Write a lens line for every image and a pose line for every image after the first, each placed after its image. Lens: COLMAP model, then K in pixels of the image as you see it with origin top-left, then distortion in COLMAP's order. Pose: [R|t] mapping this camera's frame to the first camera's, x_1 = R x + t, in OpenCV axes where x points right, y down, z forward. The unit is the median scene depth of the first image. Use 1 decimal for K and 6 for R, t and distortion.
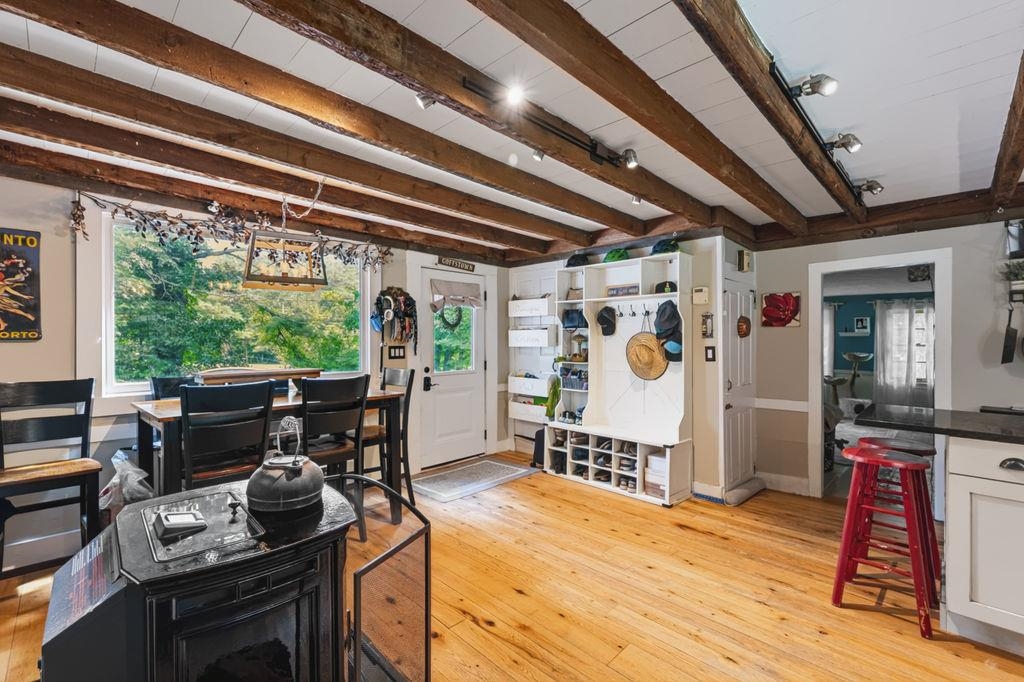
lens RADIAL K [[436.0, 0, 515.7], [0, 436.0, 338.5], [0, 0, 1]] dist [0.002130, 0.000206]
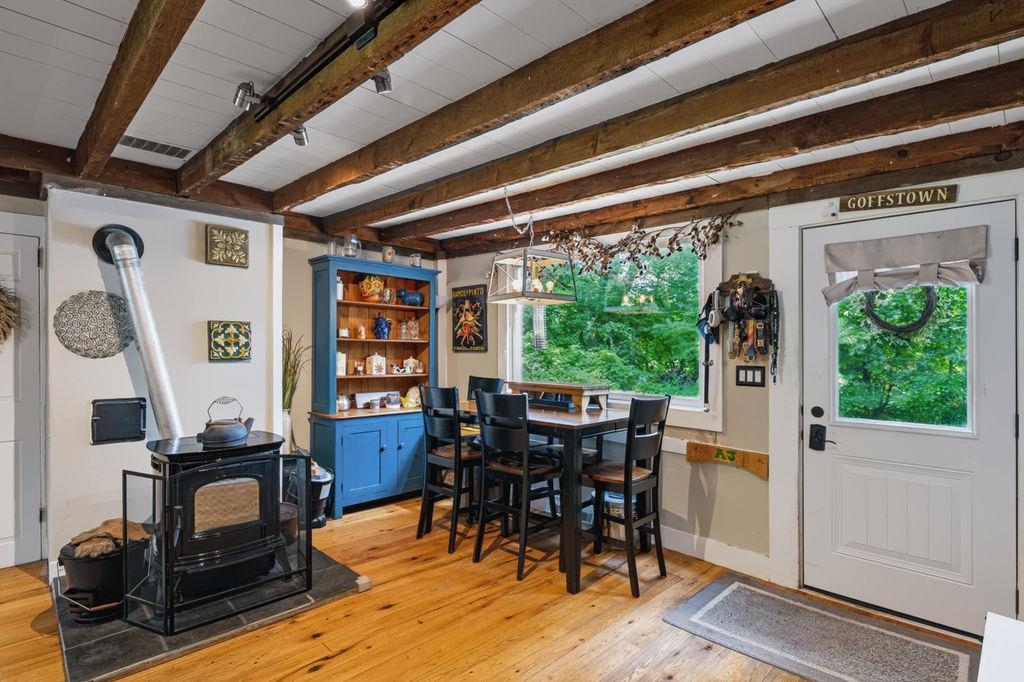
lens RADIAL K [[509.7, 0, 515.3], [0, 509.7, 349.7], [0, 0, 1]] dist [-0.002304, -0.000537]
pose [[0.006543, 0.004167, -0.999970, 0.464495], [-0.007187, 0.999966, 0.004120, -0.007023], [0.999953, 0.007160, 0.006573, 0.654667]]
